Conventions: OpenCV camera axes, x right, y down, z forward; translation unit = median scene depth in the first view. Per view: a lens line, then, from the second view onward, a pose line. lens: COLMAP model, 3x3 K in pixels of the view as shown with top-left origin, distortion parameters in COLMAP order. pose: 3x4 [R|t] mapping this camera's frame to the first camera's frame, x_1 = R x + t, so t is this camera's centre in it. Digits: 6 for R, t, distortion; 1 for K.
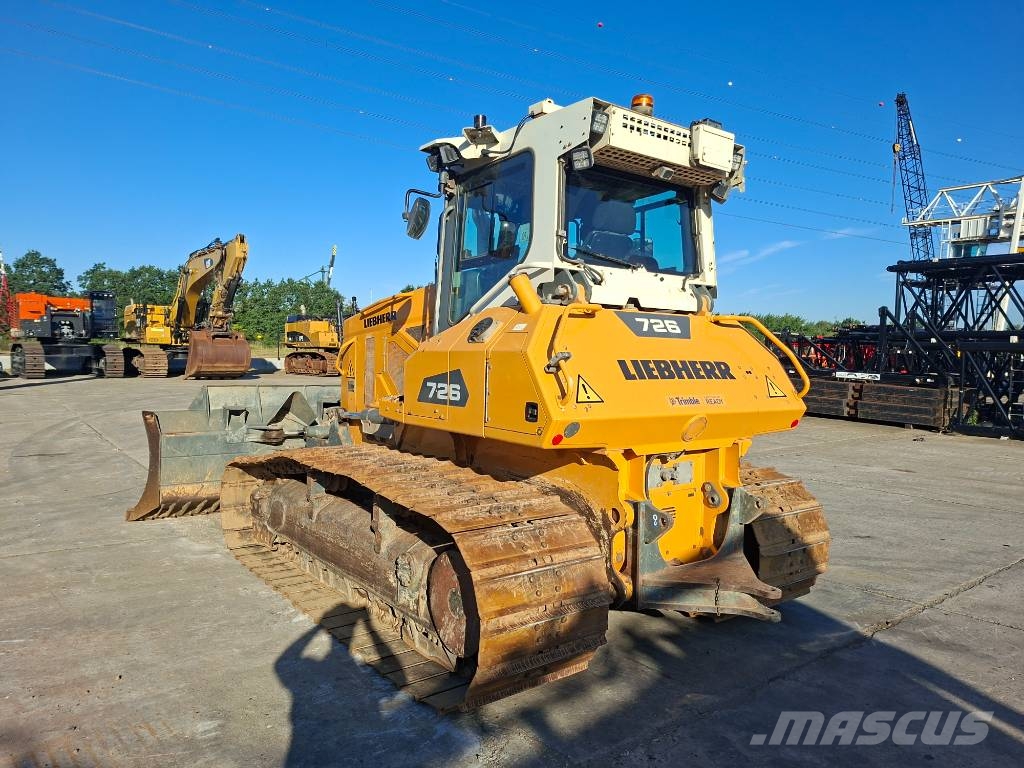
lens RADIAL K [[699.8, 0, 513.2], [0, 699.8, 394.0], [0, 0, 1]] dist [0.088043, -0.098038]
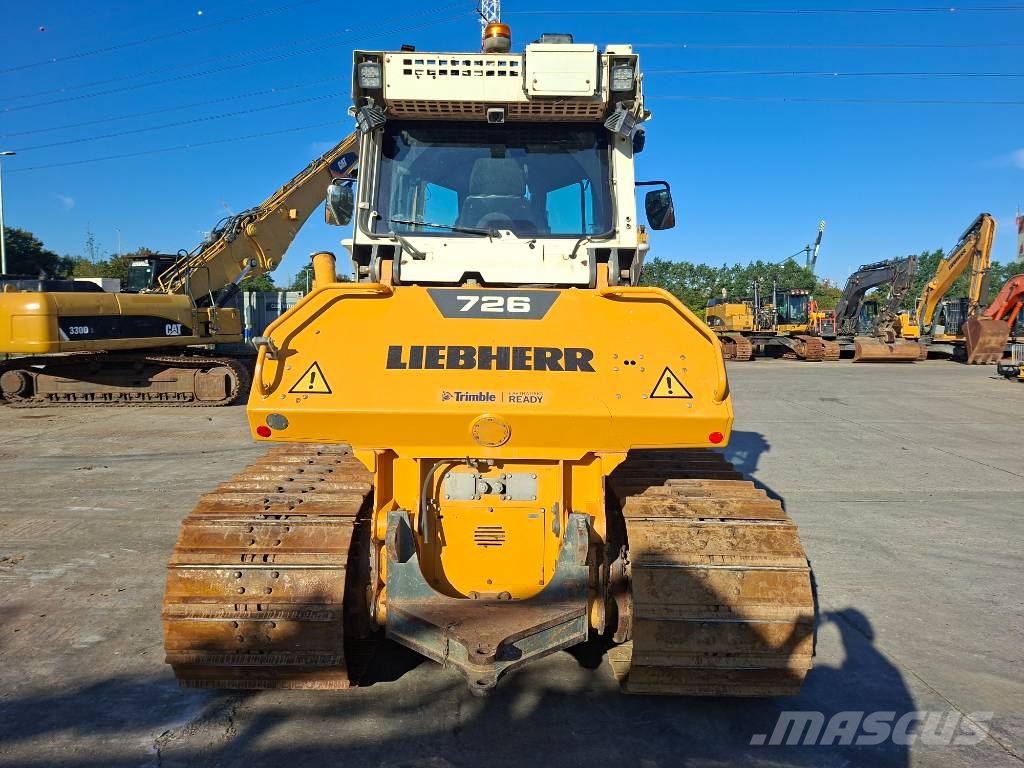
lens RADIAL K [[706.8, 0, 512.6], [0, 706.8, 379.1], [0, 0, 1]] dist [0.096401, -0.106924]
pose [[0.794137, 0.029678, -0.607014, 0.689806], [-0.029336, 0.999515, 0.010489, -0.018084], [0.607031, 0.009478, 0.794622, 0.339594]]
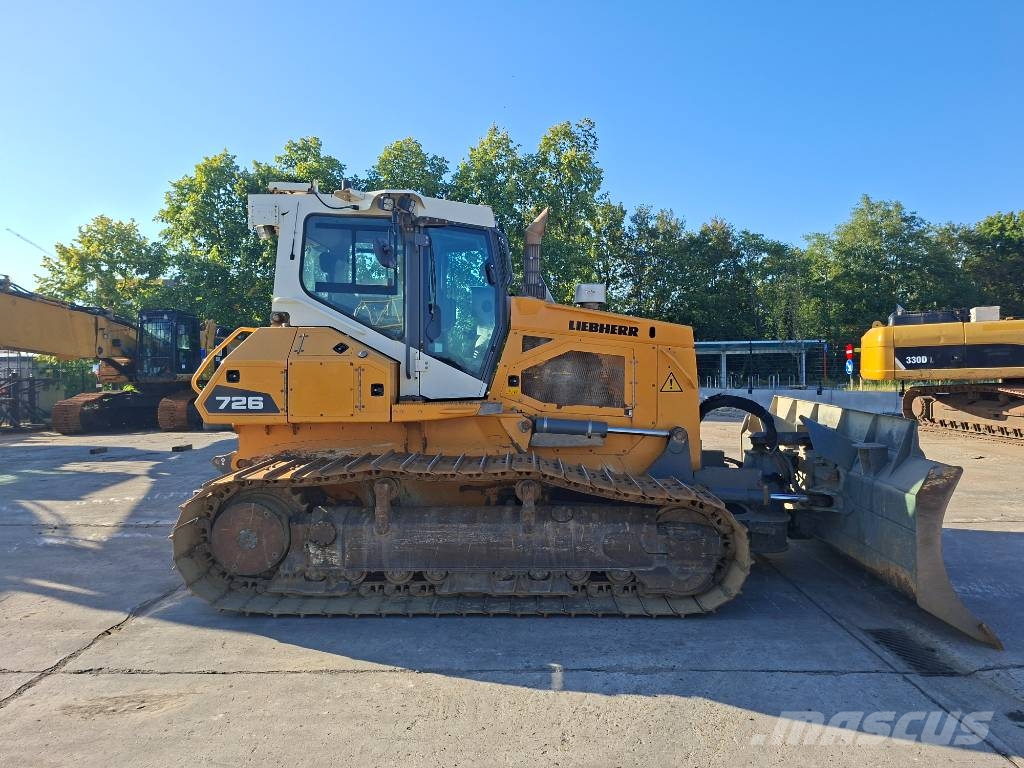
lens RADIAL K [[706.8, 0, 512.6], [0, 706.8, 379.1], [0, 0, 1]] dist [0.096401, -0.106924]
pose [[-0.621321, 0.004546, -0.783543, 1.052757], [-0.056322, 0.997137, 0.050446, -0.112635], [0.781530, 0.075474, -0.619286, 2.222494]]
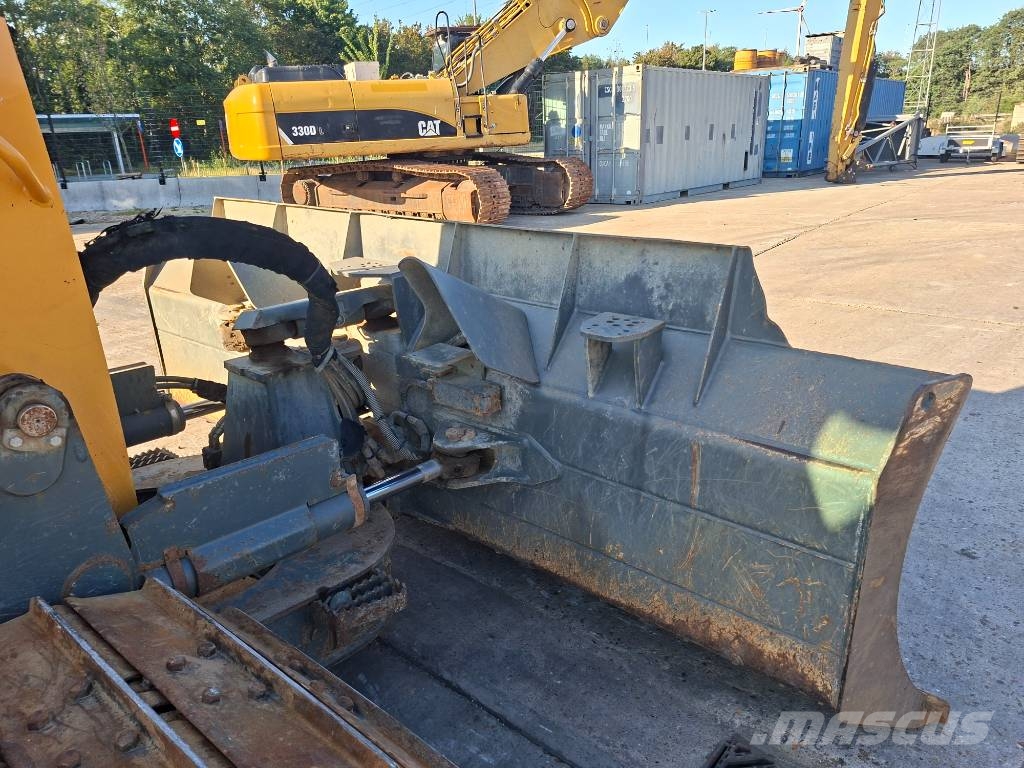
lens RADIAL K [[710.6, 0, 521.9], [0, 710.6, 384.2], [0, 0, 1]] dist [0.095799, -0.108485]
pose [[0.218039, 0.298390, -0.929205, 0.155045], [-0.031754, 0.953778, 0.298829, -0.071854], [0.975423, -0.035650, 0.217436, 1.792887]]
